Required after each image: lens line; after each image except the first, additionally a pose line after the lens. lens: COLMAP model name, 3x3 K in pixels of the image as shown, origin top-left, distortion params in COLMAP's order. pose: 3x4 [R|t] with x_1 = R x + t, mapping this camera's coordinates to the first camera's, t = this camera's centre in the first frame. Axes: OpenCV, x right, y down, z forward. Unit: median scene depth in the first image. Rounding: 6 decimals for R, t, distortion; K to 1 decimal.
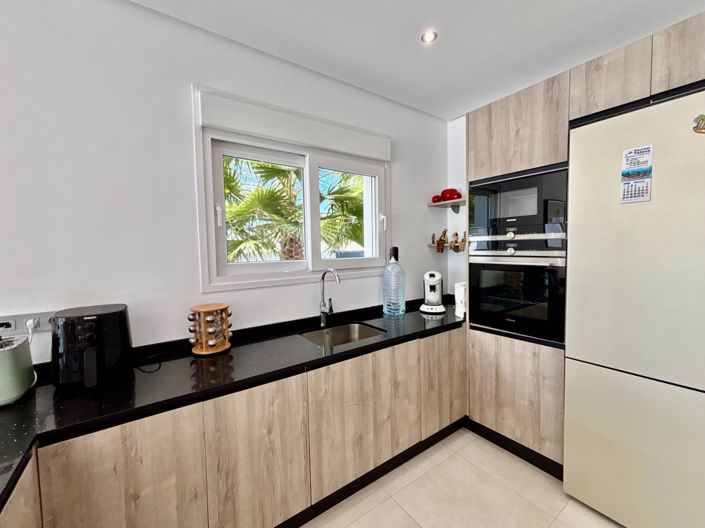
lens RADIAL K [[296.7, 0, 350.3], [0, 296.7, 262.7], [0, 0, 1]] dist [-0.002179, 0.001088]
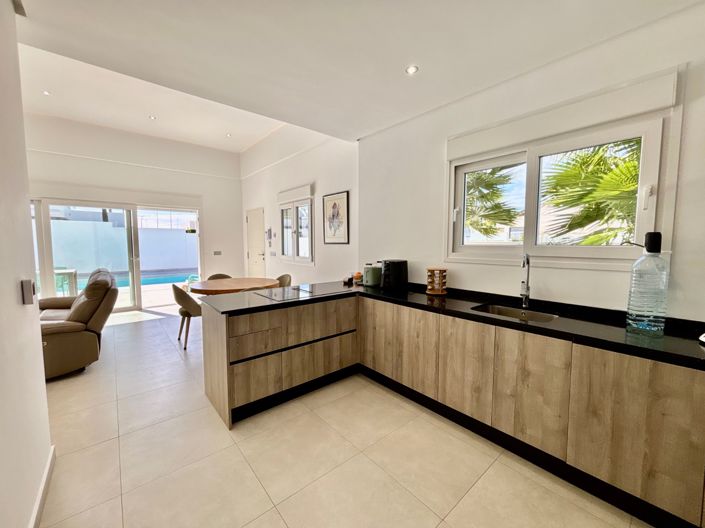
lens RADIAL K [[287.5, 0, 355.8], [0, 287.5, 264.4], [0, 0, 1]] dist [0.002874, -0.000351]
pose [[0.102083, 0.099241, -0.989813, 0.979217], [-0.056435, 0.993987, 0.093839, -0.005800], [0.993174, 0.046280, 0.107070, 0.298413]]
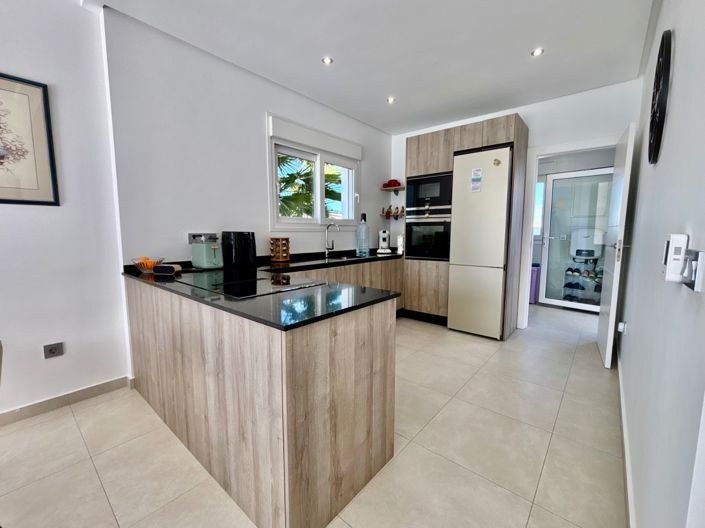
lens RADIAL K [[296.7, 0, 353.0], [0, 296.7, 266.4], [0, 0, 1]] dist [-0.002179, 0.001088]
pose [[0.967535, -0.010340, 0.252524, -0.427692], [-0.005998, 0.997942, 0.063844, 0.176901], [-0.252664, -0.063286, 0.965482, -0.782302]]
